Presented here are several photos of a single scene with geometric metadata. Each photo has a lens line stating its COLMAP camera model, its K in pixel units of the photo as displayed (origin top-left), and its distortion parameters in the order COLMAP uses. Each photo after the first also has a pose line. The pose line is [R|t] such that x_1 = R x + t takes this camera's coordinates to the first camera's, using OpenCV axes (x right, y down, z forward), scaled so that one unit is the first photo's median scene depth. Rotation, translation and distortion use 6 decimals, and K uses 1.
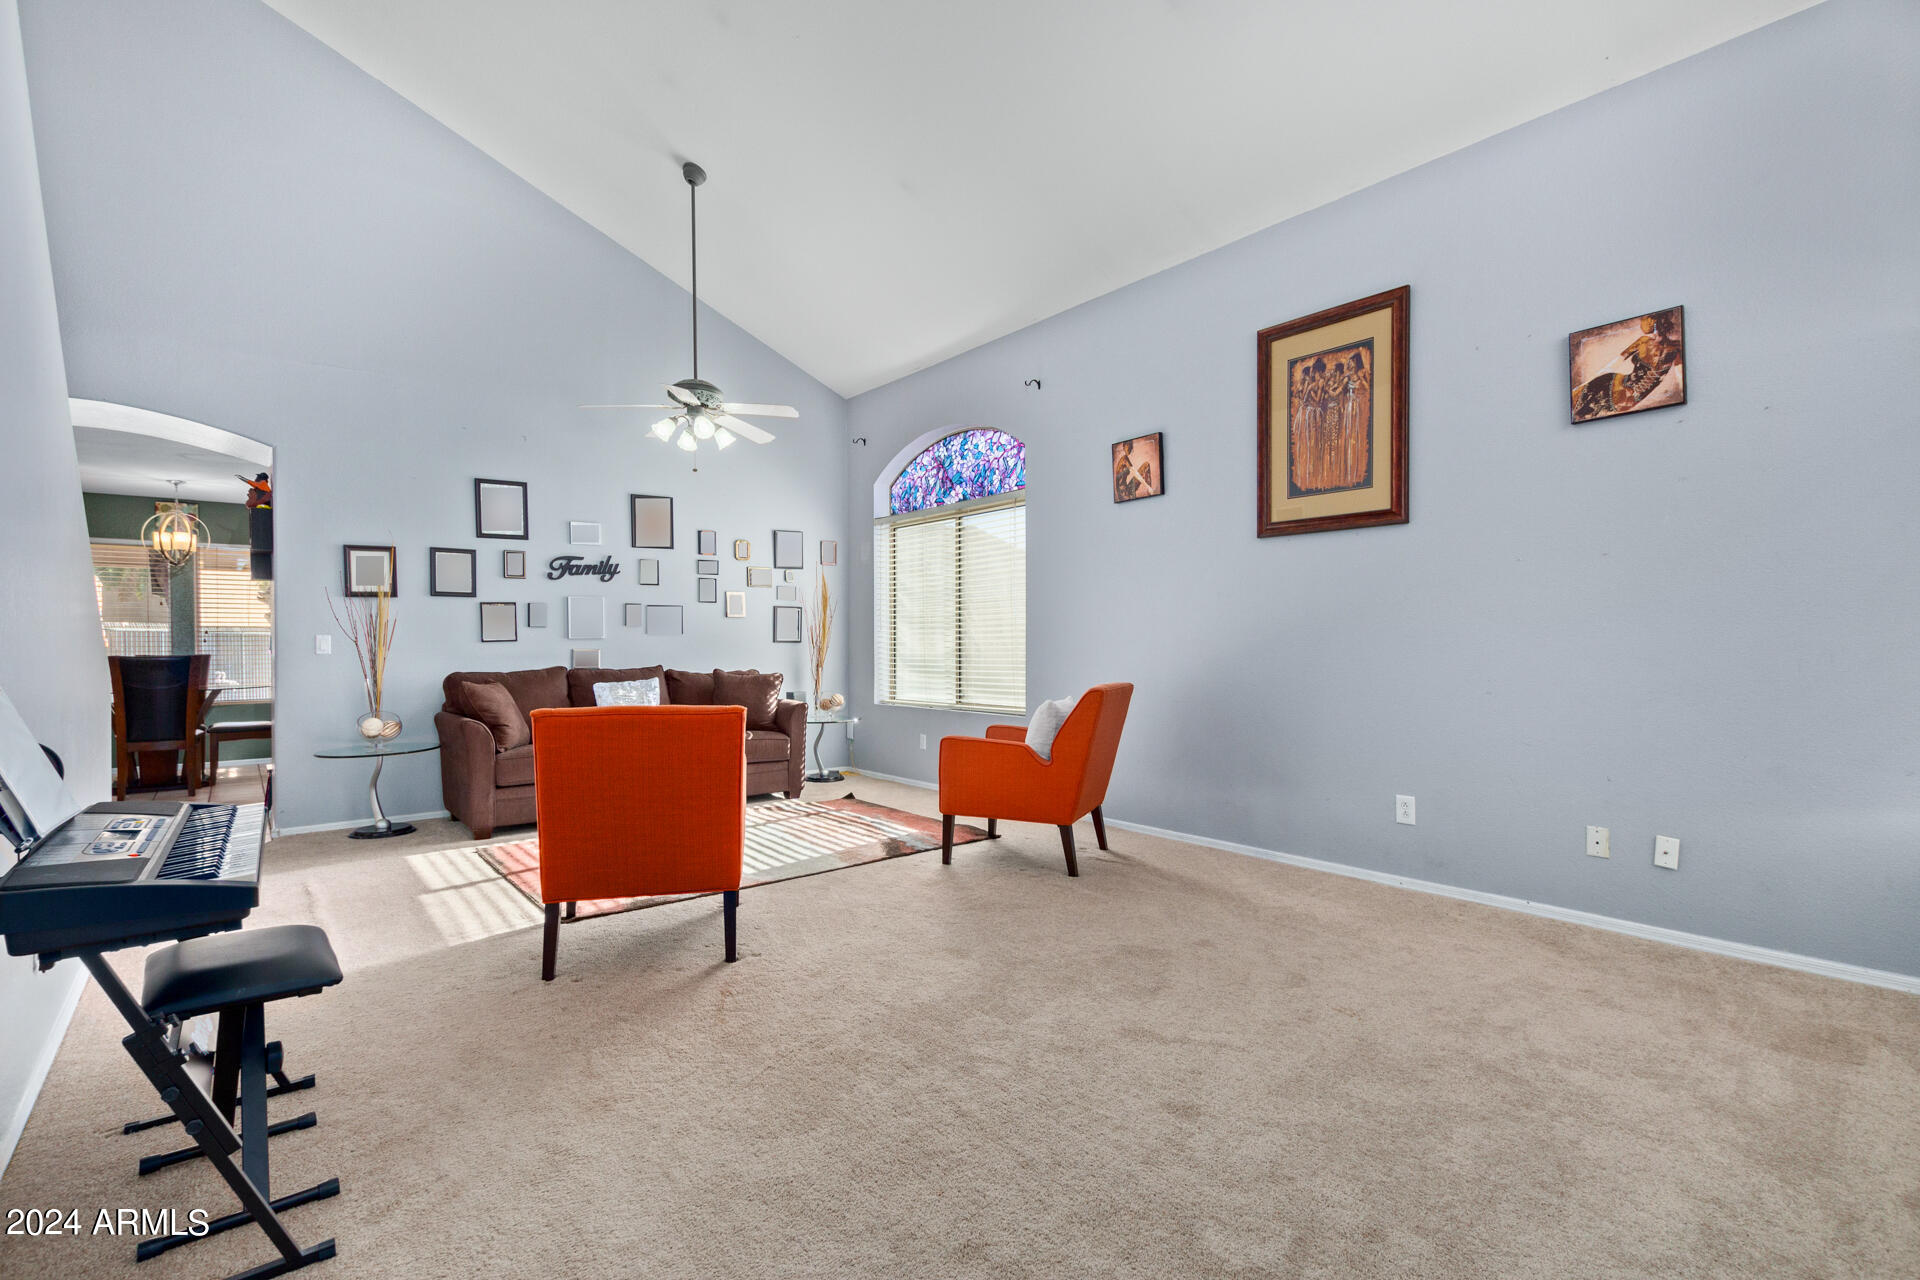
lens RADIAL K [[864.3, 0, 956.9], [0, 864.3, 651.5], [0, 0, 1]] dist [-0.001670, -0.000287]
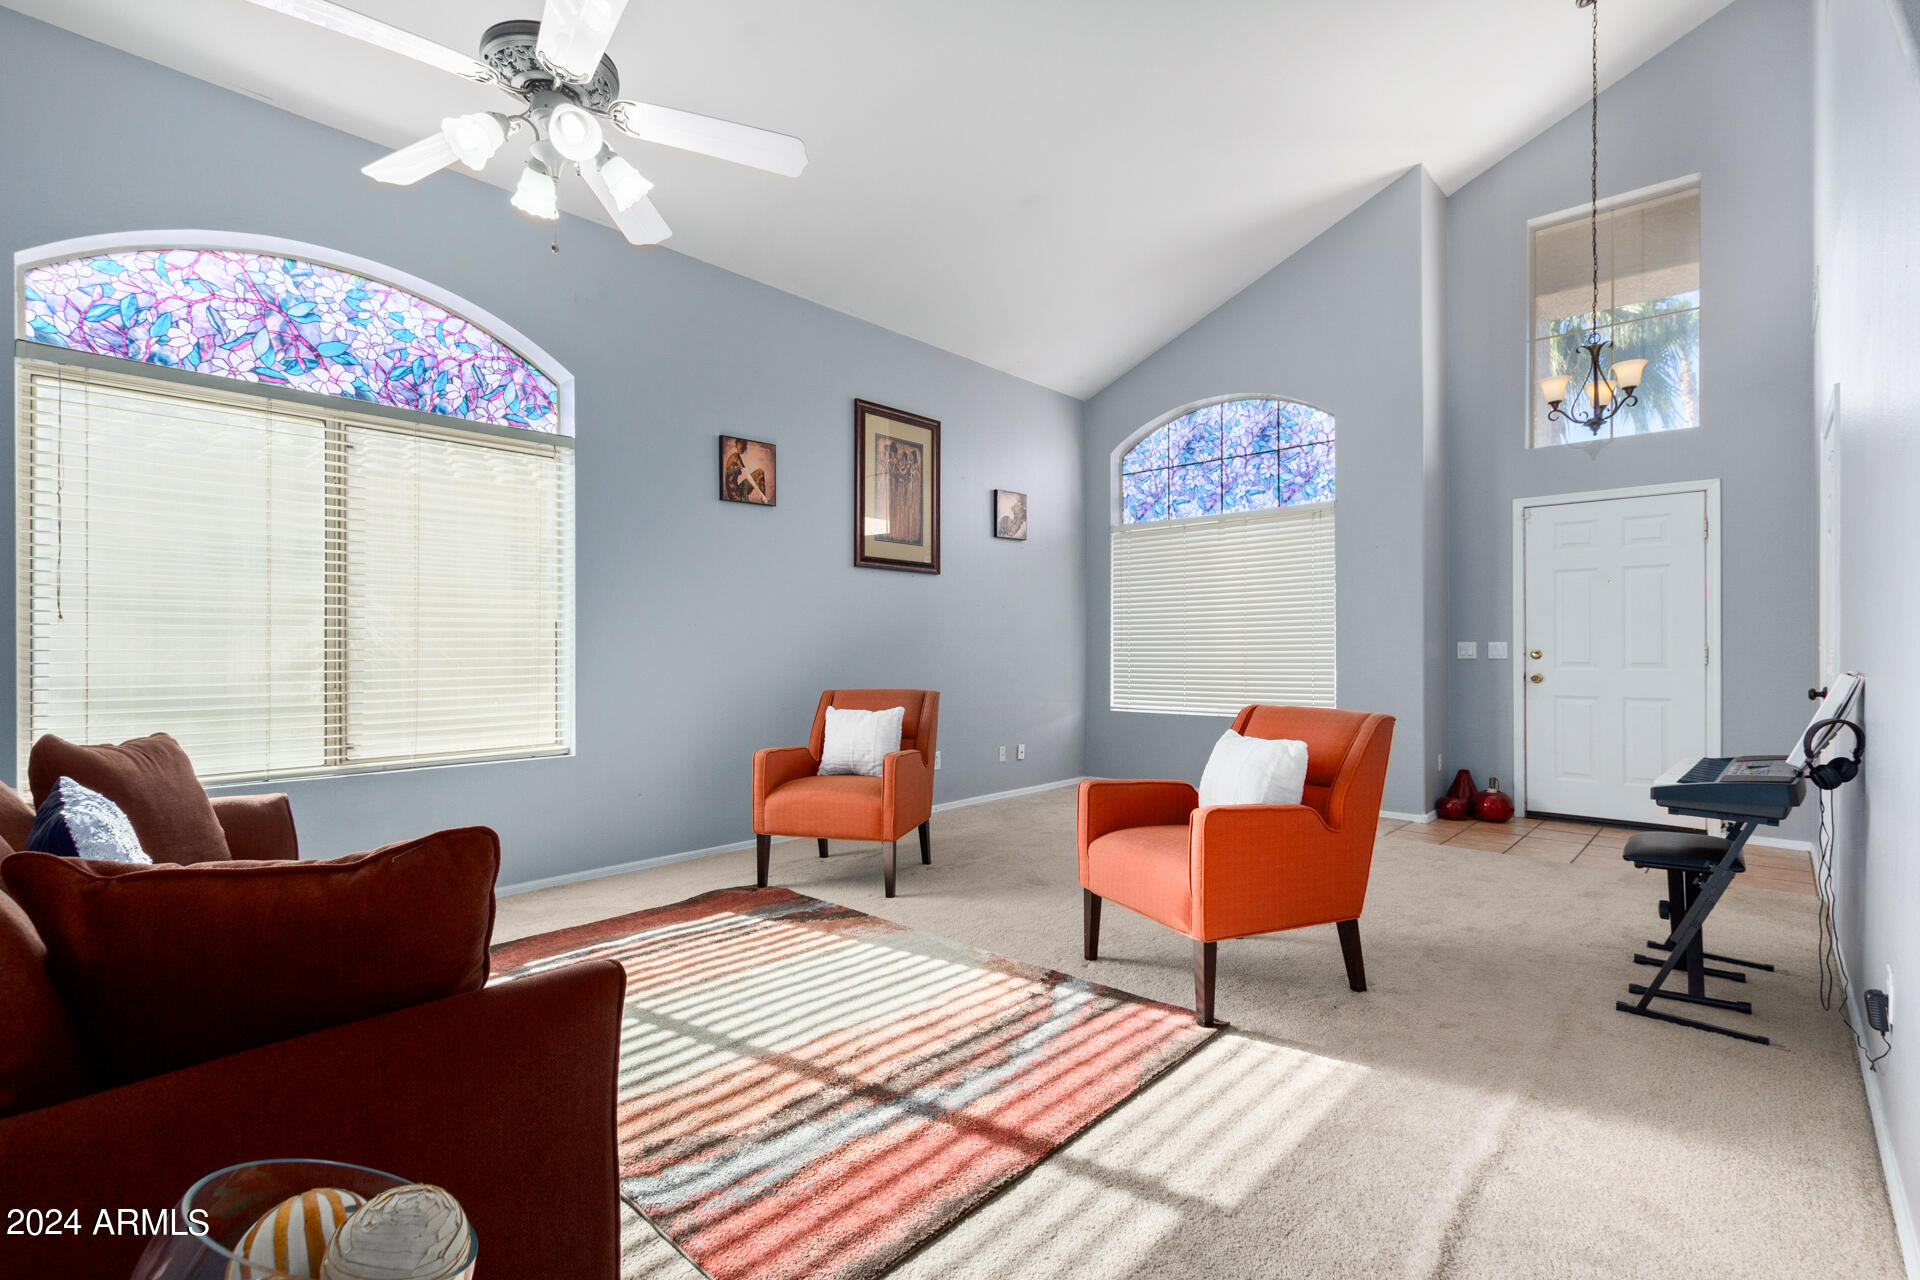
lens RADIAL K [[878.2, 0, 970.0], [0, 878.2, 649.3], [0, 0, 1]] dist [0.004417, -0.000119]
pose [[-0.145156, 0.001793, 0.989407, -0.799939], [0.008844, 0.999961, -0.000515, -0.010487], [-0.989369, 0.008676, -0.145166, 0.901258]]
